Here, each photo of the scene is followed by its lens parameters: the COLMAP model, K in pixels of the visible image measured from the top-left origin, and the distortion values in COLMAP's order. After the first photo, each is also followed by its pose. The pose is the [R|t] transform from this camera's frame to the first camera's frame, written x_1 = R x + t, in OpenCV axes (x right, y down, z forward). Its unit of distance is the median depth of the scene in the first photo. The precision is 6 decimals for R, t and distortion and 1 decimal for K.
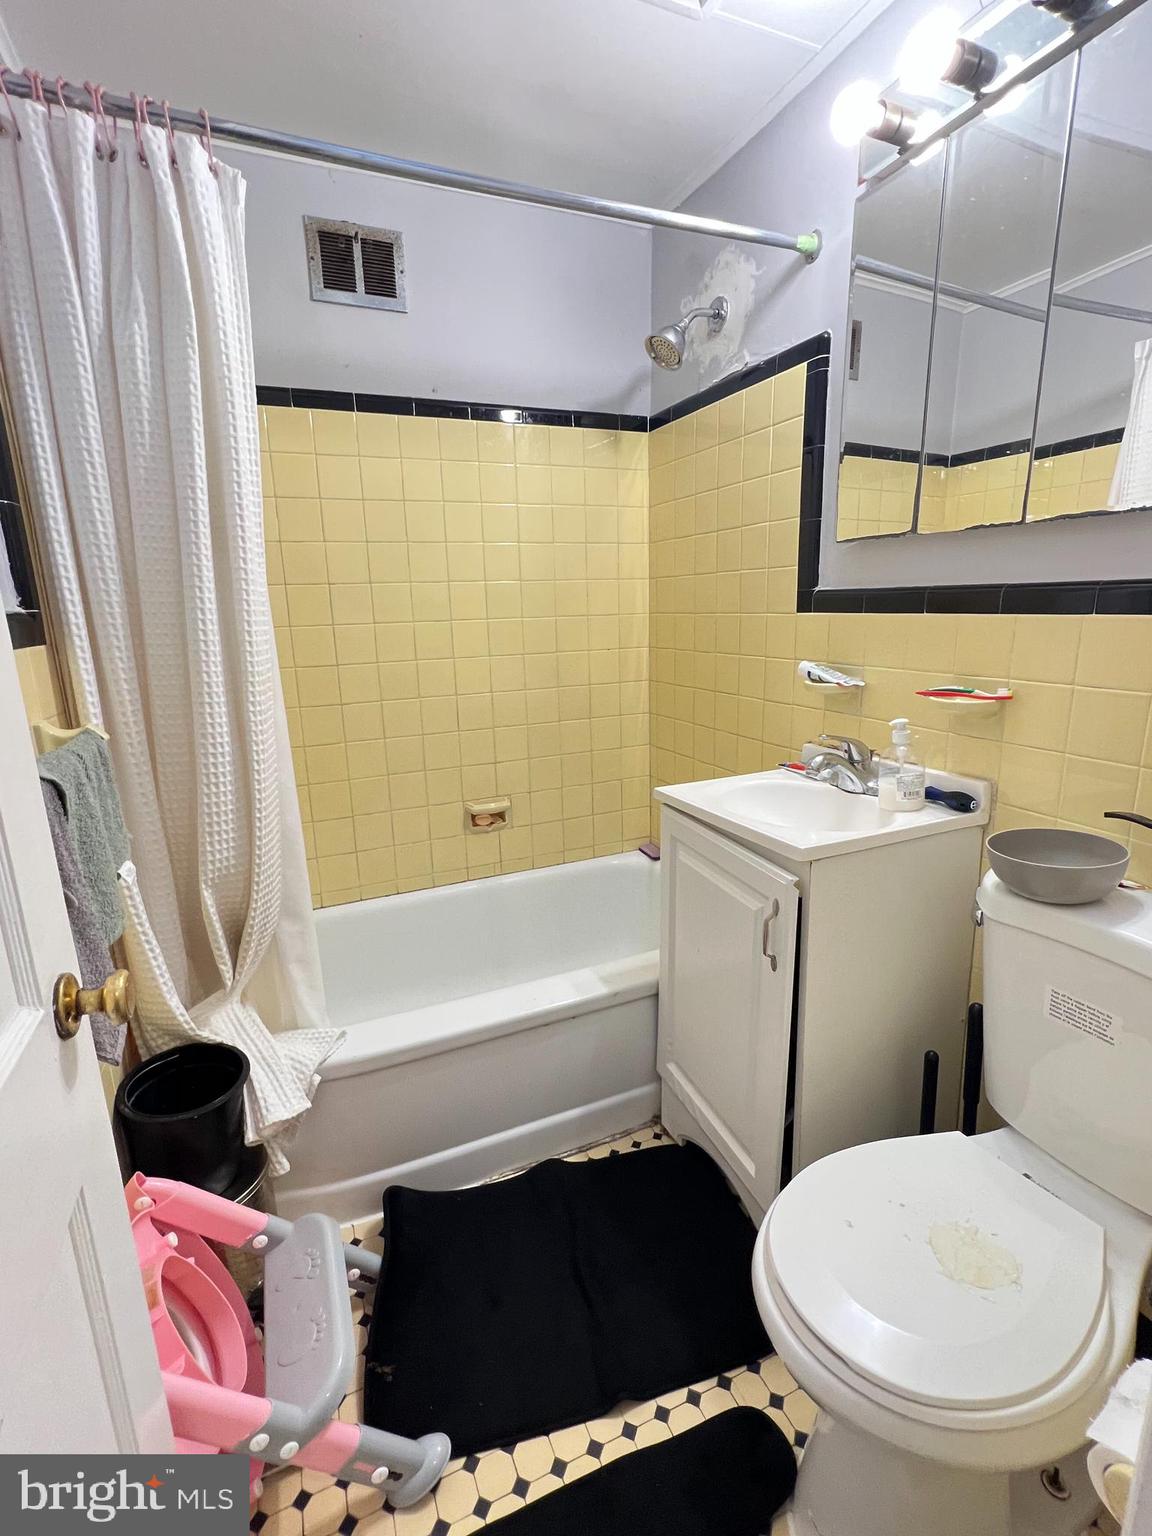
lens RADIAL K [[712.1, 0, 578.0], [0, 712.1, 766.5], [0, 0, 1]] dist [-0.000924, 0.001181]
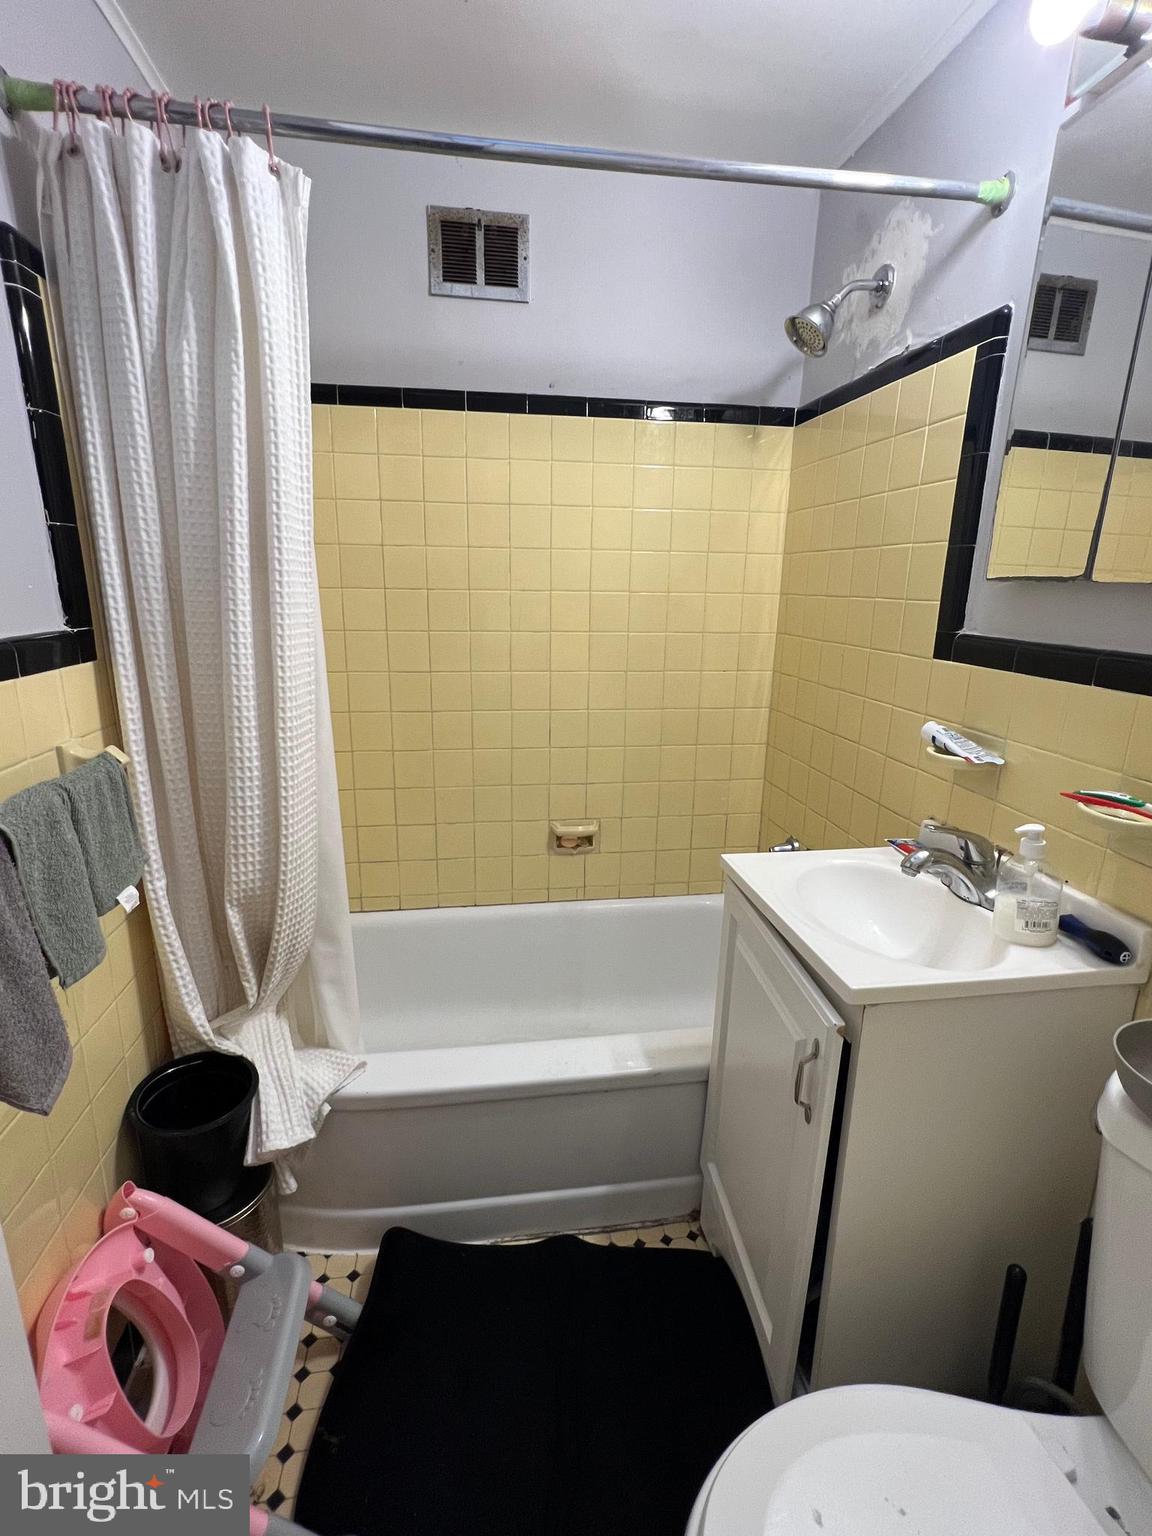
lens RADIAL K [[712.4, 0, 572.5], [0, 712.4, 765.8], [0, 0, 1]] dist [-0.000109, 0.000515]
pose [[0.964592, 0.107115, -0.241014, 0.149285], [-0.100270, 0.994135, 0.040525, -0.107372], [0.243942, -0.014923, 0.969675, 0.138091]]
